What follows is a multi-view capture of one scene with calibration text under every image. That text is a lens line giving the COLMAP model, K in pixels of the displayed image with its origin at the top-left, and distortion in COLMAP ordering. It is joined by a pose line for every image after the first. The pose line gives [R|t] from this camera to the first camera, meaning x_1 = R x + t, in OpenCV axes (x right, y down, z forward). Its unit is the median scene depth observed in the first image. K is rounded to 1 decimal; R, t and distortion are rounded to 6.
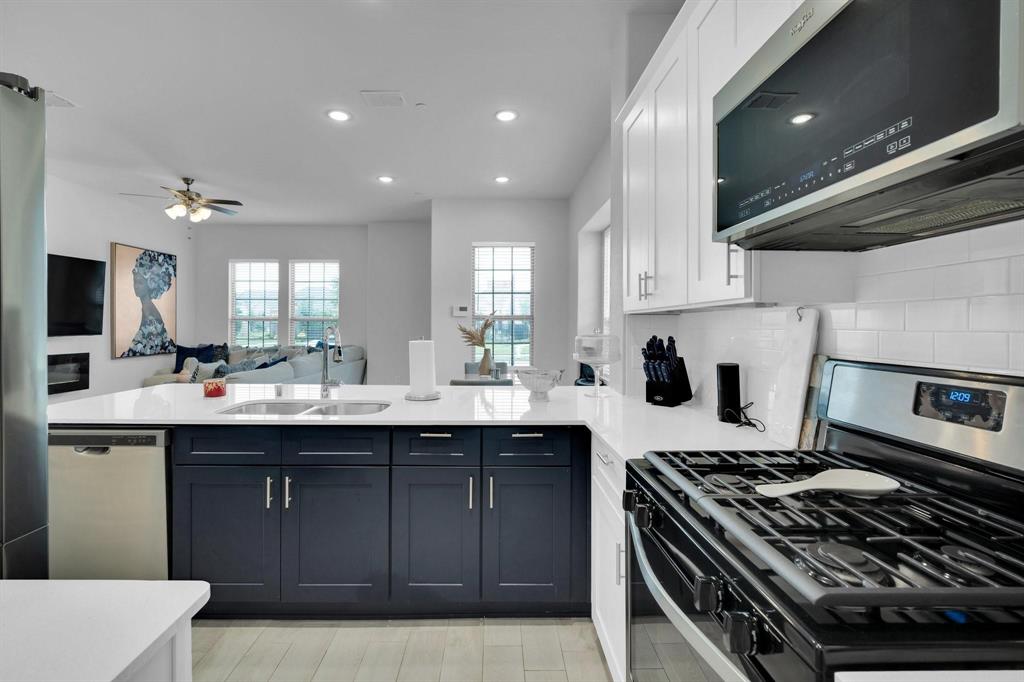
lens RADIAL K [[451.2, 0, 508.5], [0, 451.2, 331.0], [0, 0, 1]] dist [-0.013113, 0.000678]
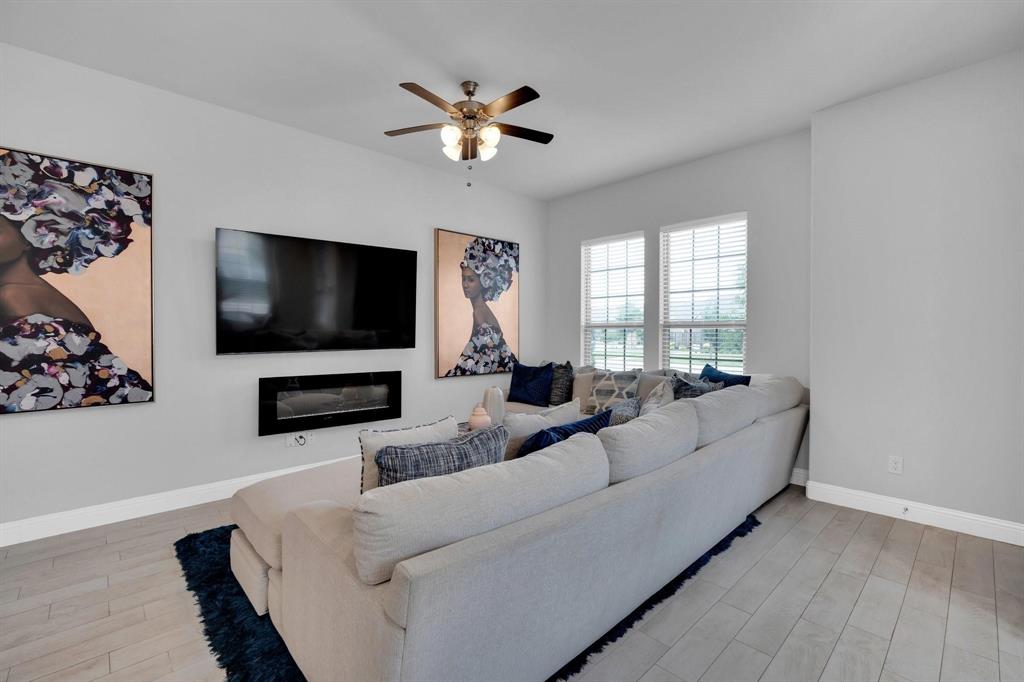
lens RADIAL K [[463.5, 0, 512.7], [0, 463.5, 335.0], [0, 0, 1]] dist [0.000996, 0.000503]
pose [[0.676222, 0.001723, -0.736696, -0.186814], [-0.010234, 0.999923, -0.007055, -0.008424], [0.736627, 0.012310, 0.676187, 0.510070]]
